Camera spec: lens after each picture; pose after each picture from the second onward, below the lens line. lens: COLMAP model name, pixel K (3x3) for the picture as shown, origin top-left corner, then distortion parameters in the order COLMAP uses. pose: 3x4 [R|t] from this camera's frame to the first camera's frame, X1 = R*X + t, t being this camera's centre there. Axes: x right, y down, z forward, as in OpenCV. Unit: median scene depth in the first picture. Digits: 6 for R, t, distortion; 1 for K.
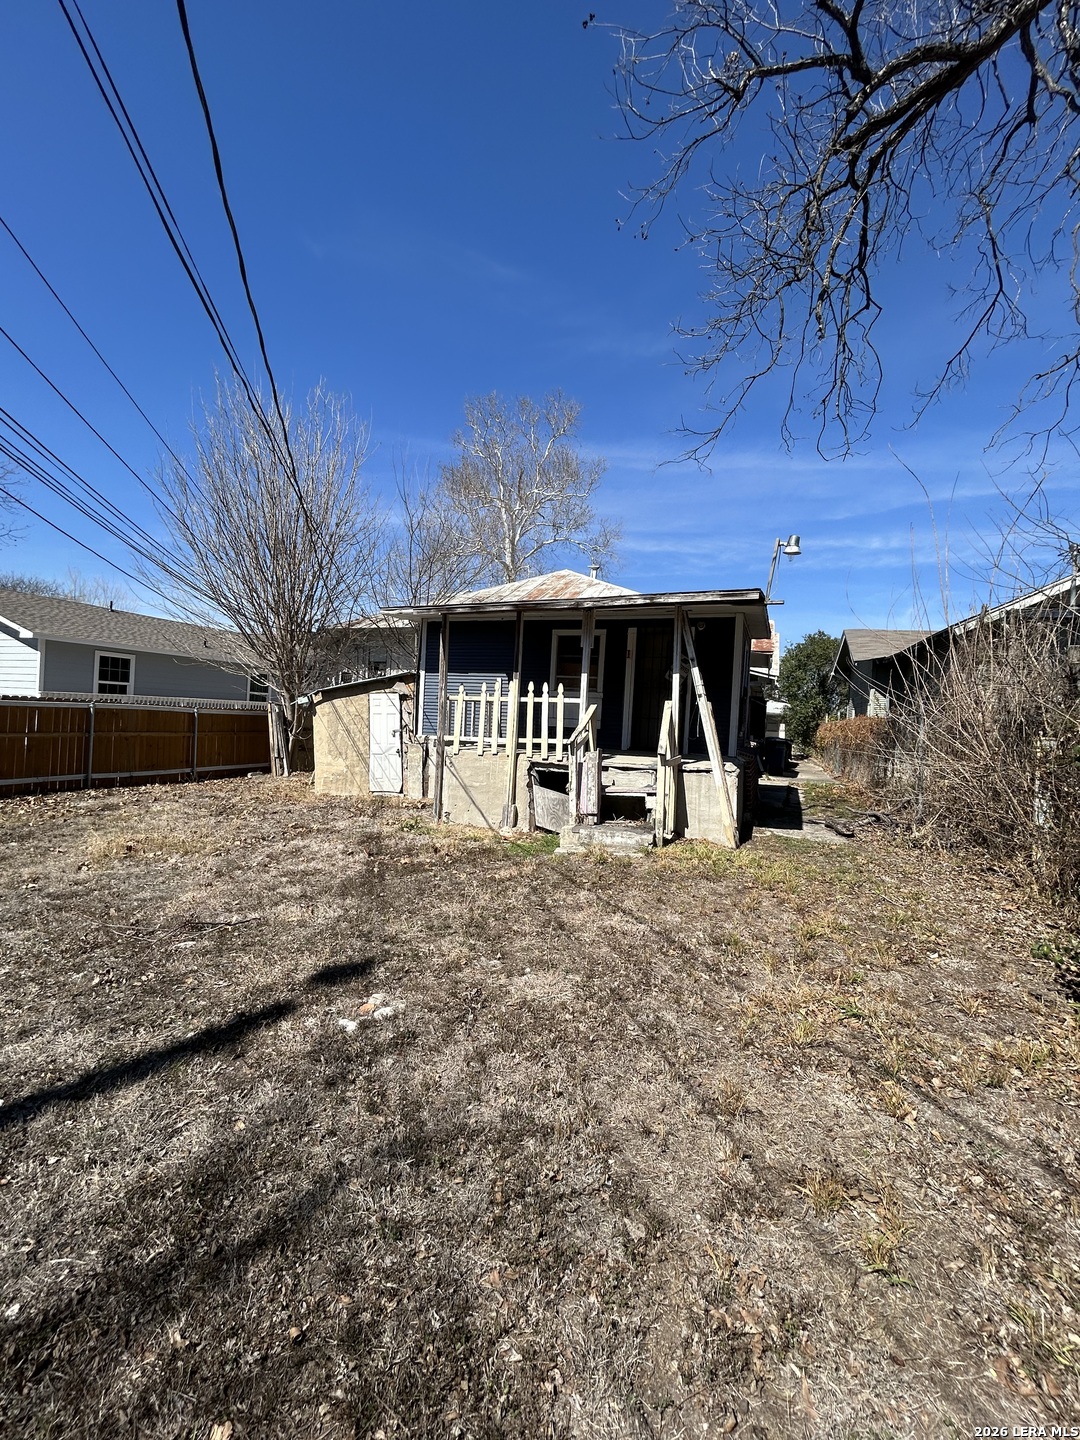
lens RADIAL K [[579.0, 0, 538.6], [0, 579.0, 718.0], [0, 0, 1]] dist [-0.000120, 0.000108]
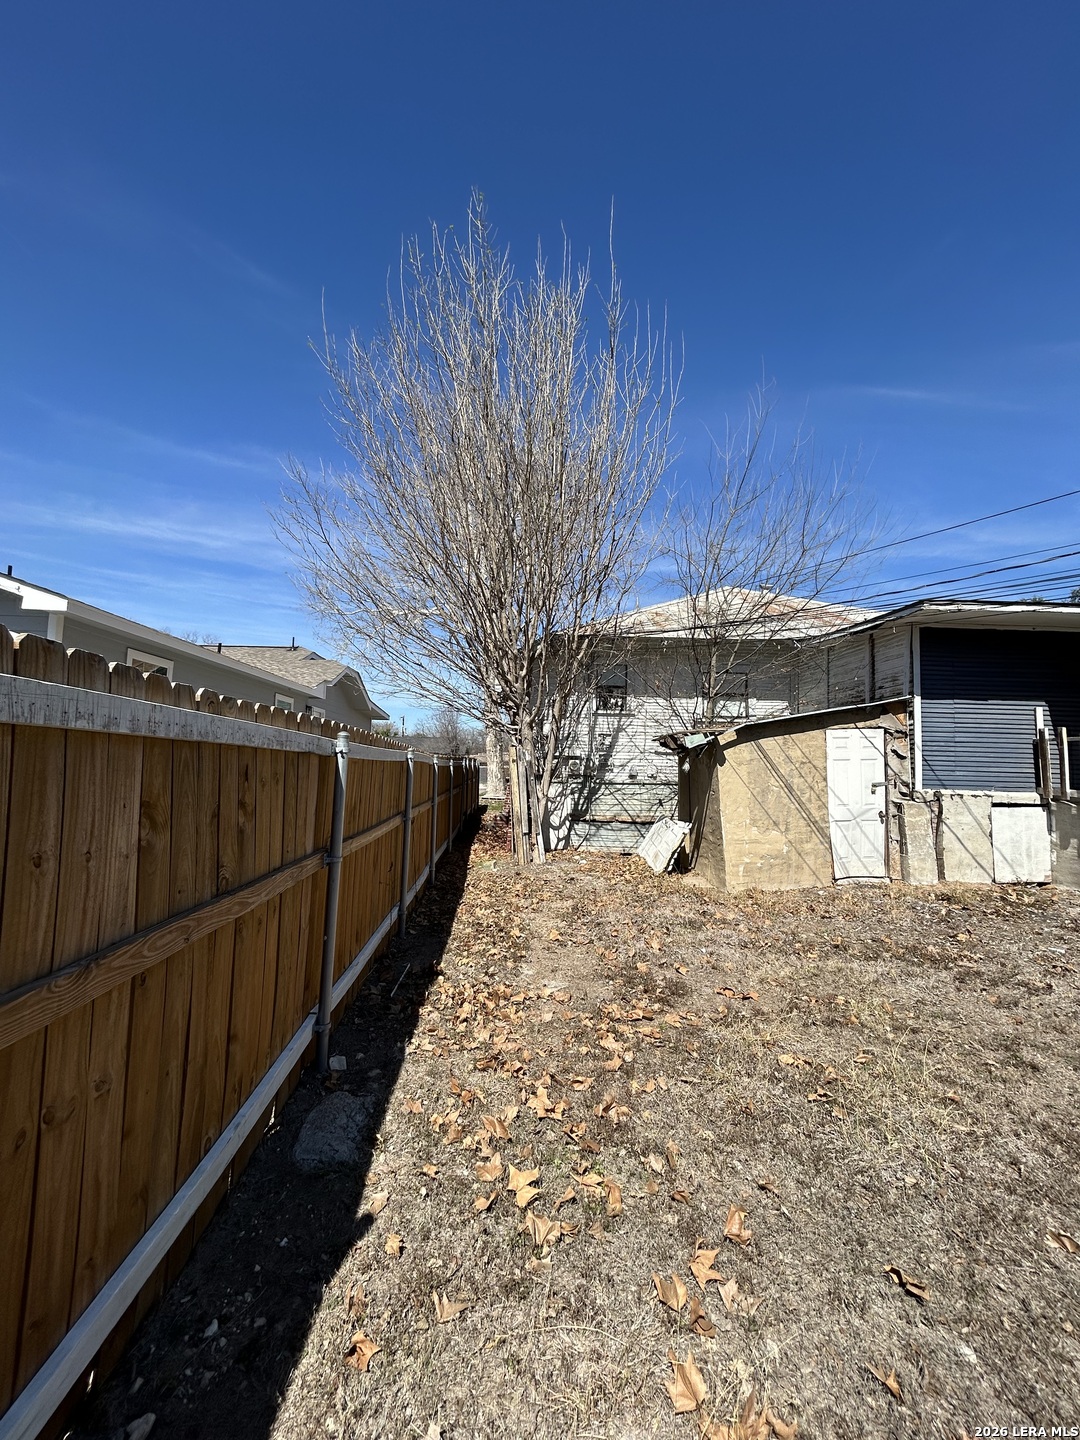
lens RADIAL K [[579.0, 0, 540.0], [0, 579.0, 718.1], [0, 0, 1]] dist [-0.000120, 0.000108]
pose [[0.915466, 0.005227, 0.402362, -1.361505], [0.022090, 0.997755, -0.063221, -0.032400], [-0.401789, 0.066765, 0.913295, 0.831378]]
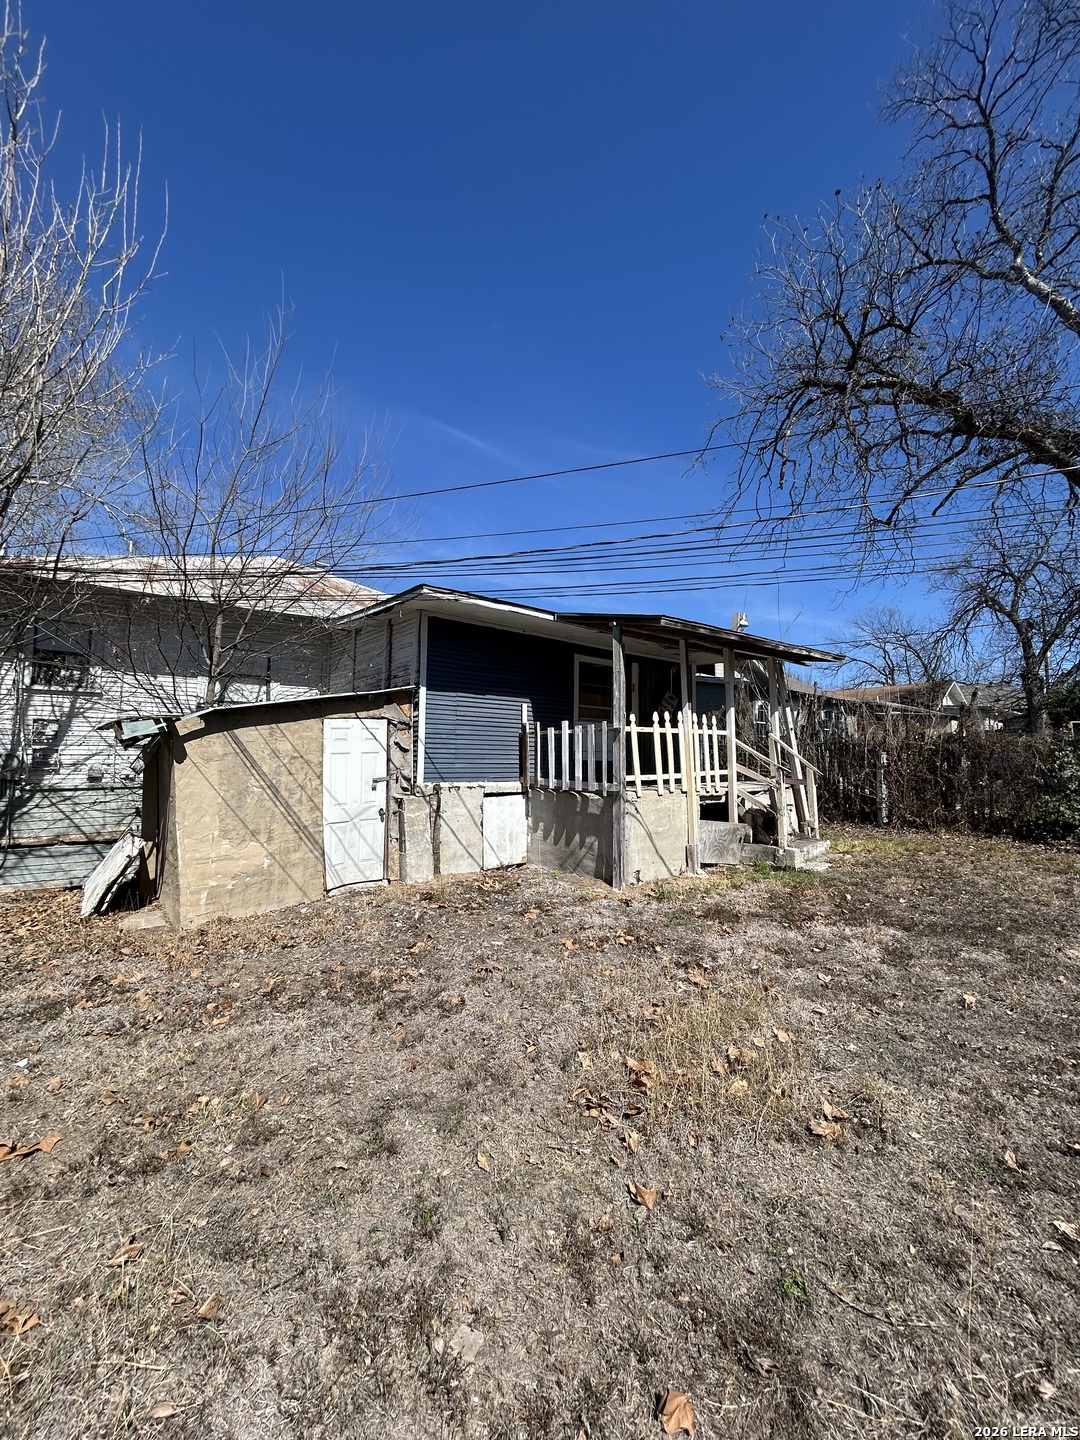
lens RADIAL K [[579.0, 0, 542.4], [0, 579.0, 717.1], [0, 0, 1]] dist [-0.000120, 0.000108]
pose [[0.474769, 0.023681, 0.879792, -1.100984], [0.022048, 0.999004, -0.038788, -0.026346], [-0.879834, 0.037813, 0.473774, 0.850593]]
